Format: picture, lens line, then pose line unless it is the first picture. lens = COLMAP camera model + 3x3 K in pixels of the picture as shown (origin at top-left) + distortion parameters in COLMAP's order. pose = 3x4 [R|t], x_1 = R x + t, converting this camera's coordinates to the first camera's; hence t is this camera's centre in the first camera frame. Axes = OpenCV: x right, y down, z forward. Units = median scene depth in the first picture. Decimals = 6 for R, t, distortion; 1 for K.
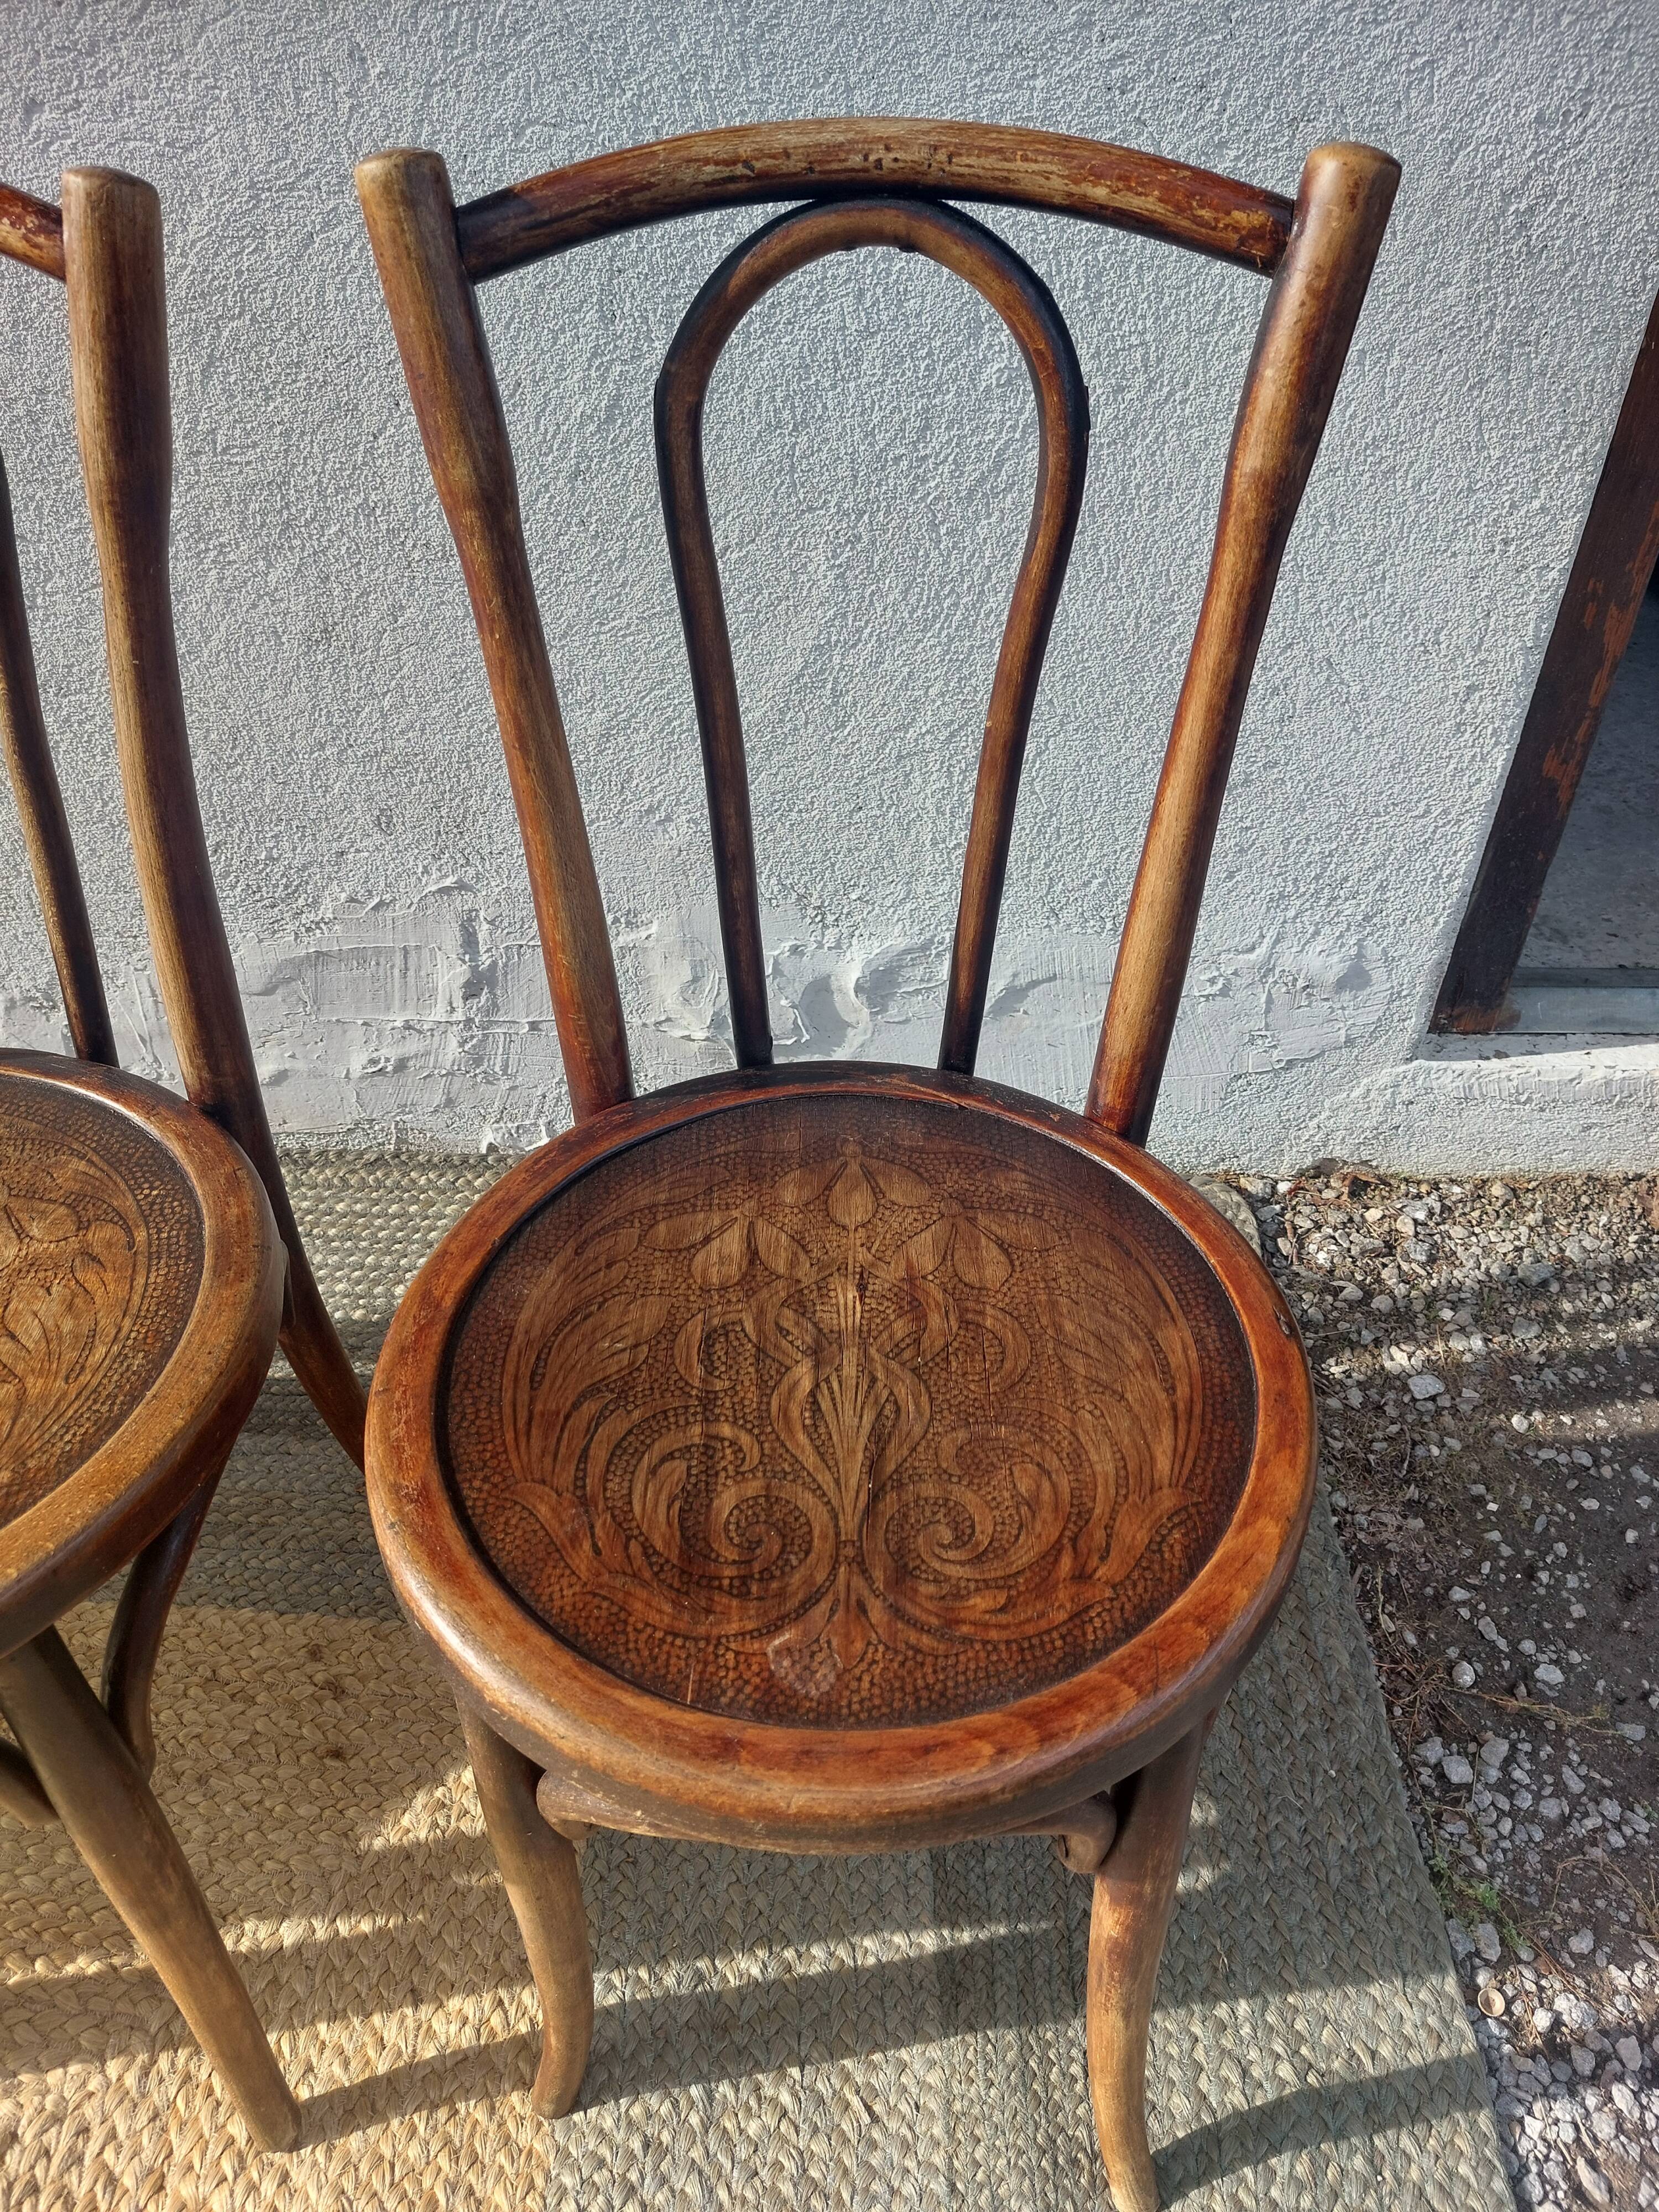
lens RADIAL K [[1595.2, 0, 836.7], [0, 1595.2, 1110.2], [0, 0, 1]] dist [0.048386, -0.046060]
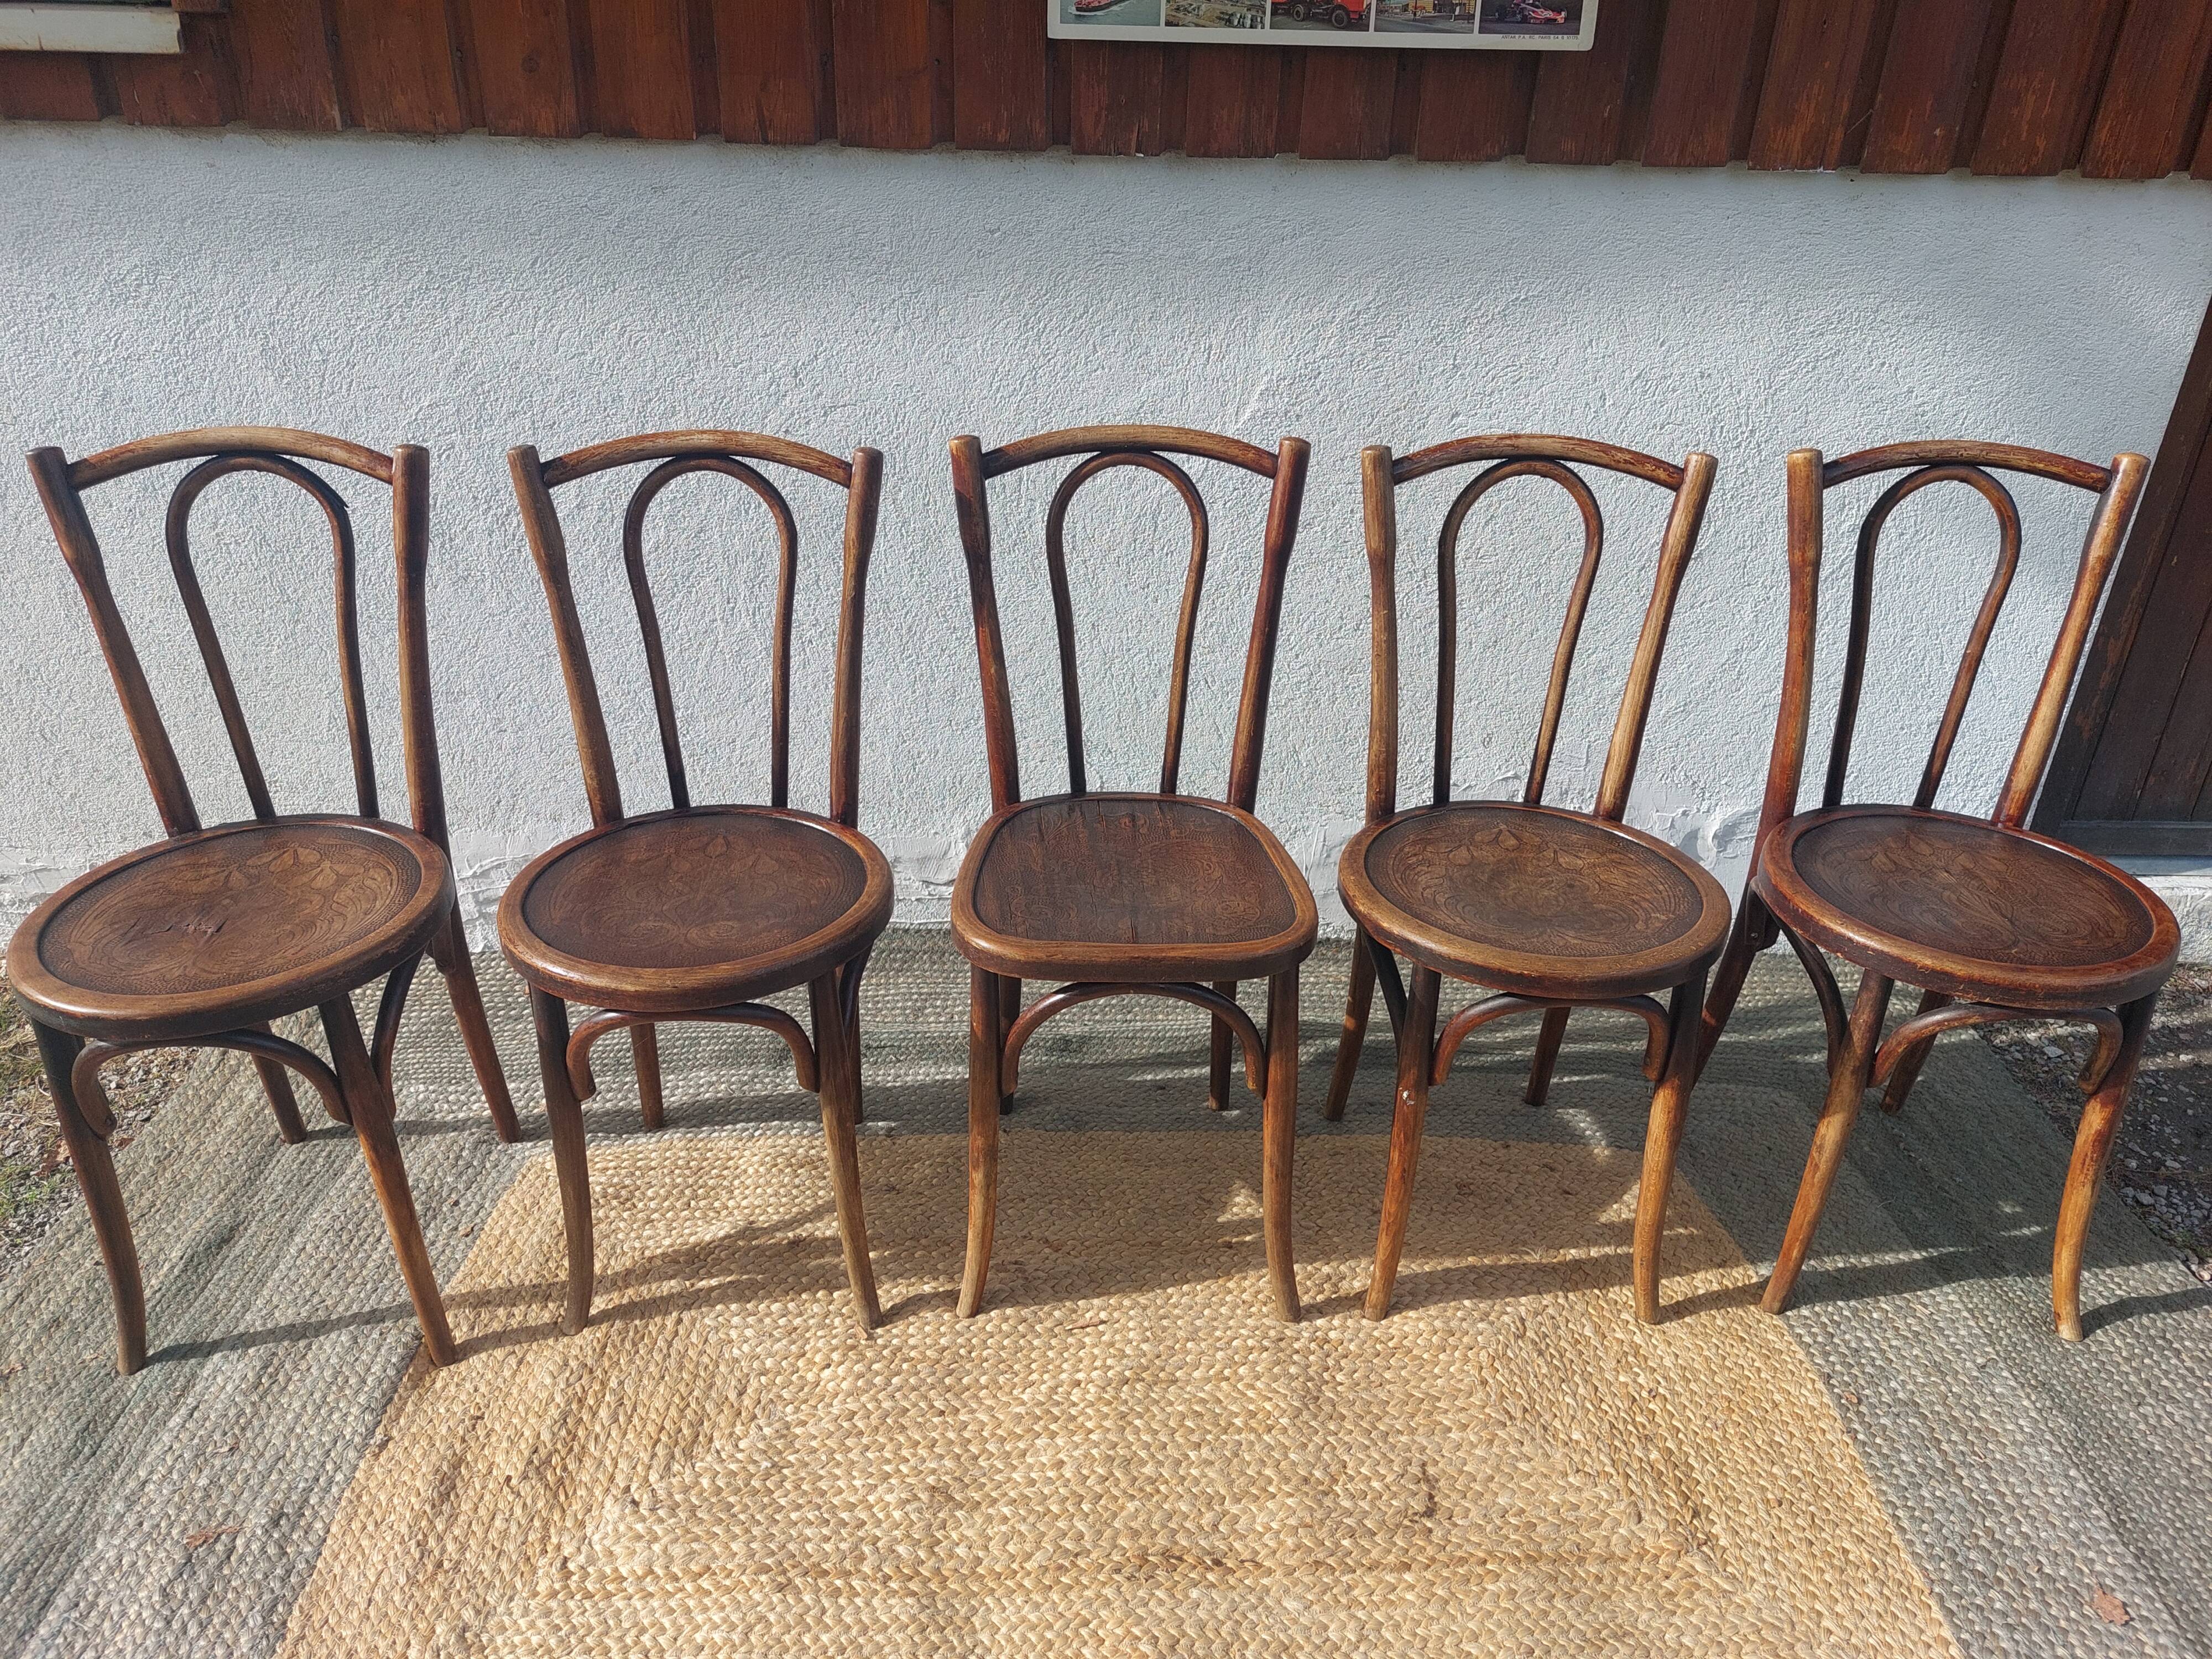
lens RADIAL K [[1595.2, 0, 1093.7], [0, 1595.2, 847.1], [0, 0, 1]] dist [0.048386, -0.046060]
pose [[0.998415, 0.002937, 0.056211, -0.983060], [0.010463, 0.971549, -0.236607, 0.446207], [-0.055306, 0.236820, 0.969978, -0.906778]]
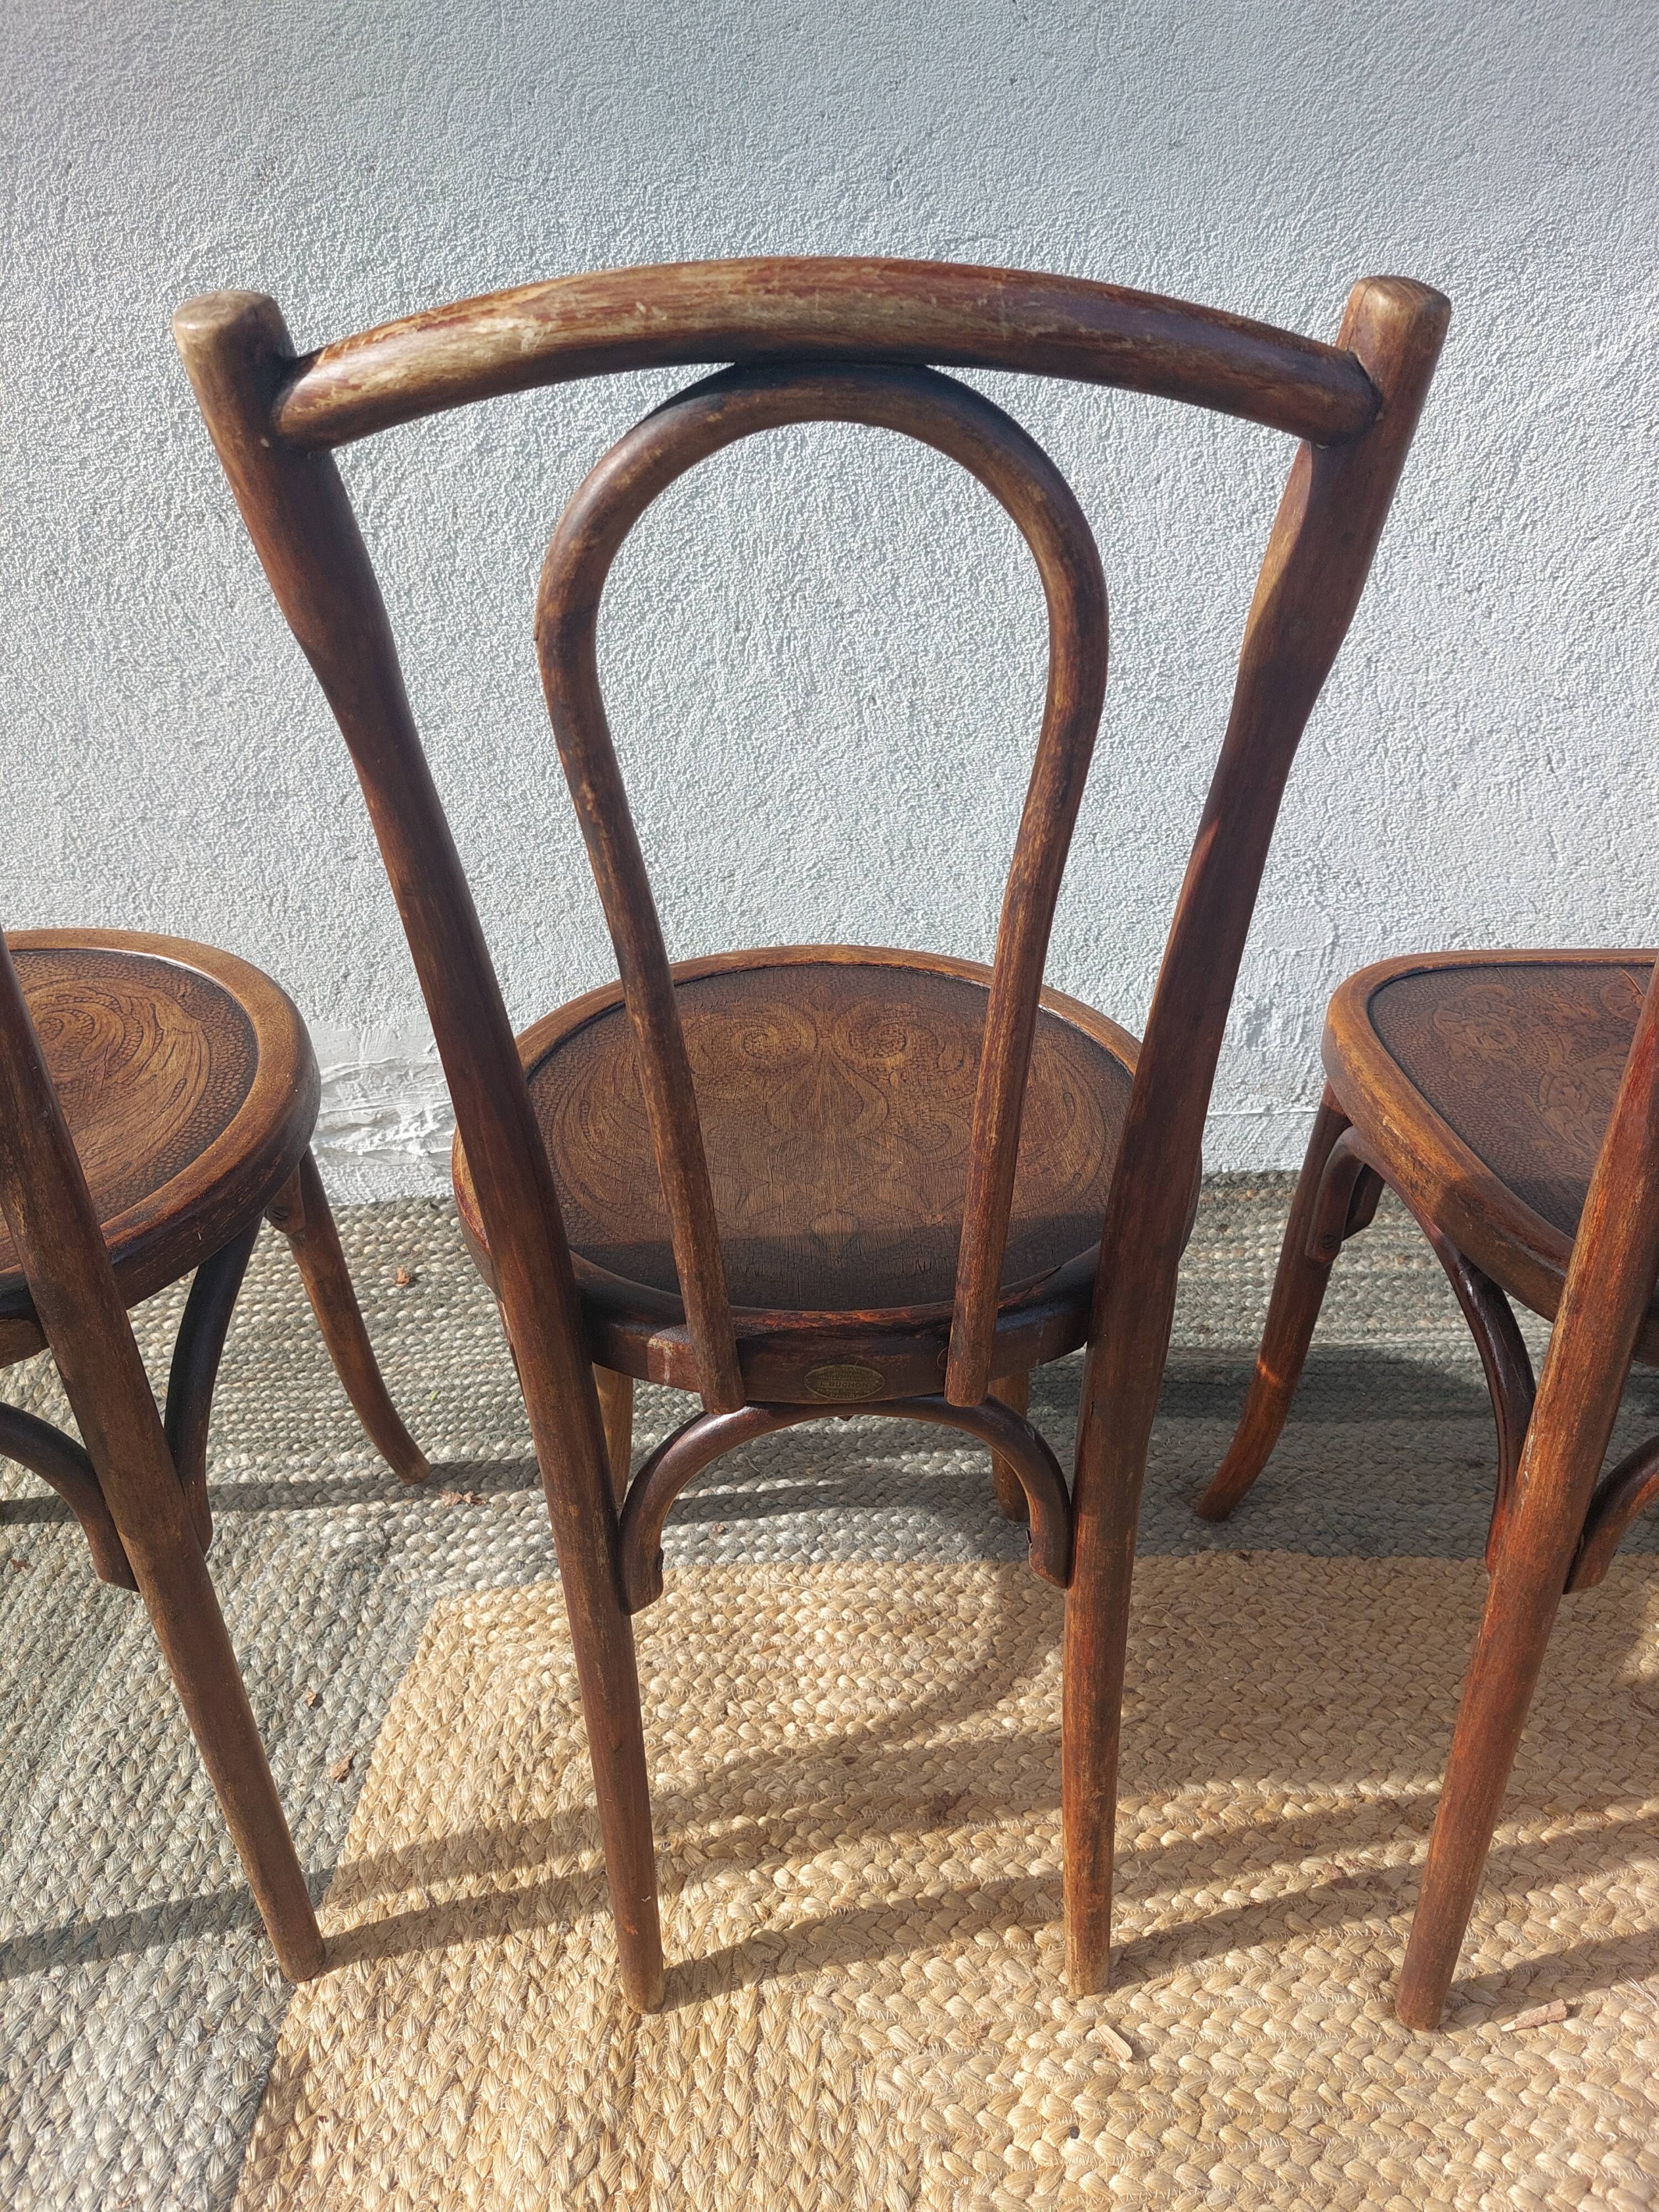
lens RADIAL K [[1590.9, 0, 828.8], [0, 1590.9, 1121.5], [0, 0, 1]] dist [0.041383, -0.033005]
pose [[0.999515, -0.004537, 0.030798, -1.306400], [0.008739, 0.990434, -0.137709, 0.169505], [-0.029879, 0.137912, 0.989994, -0.077315]]
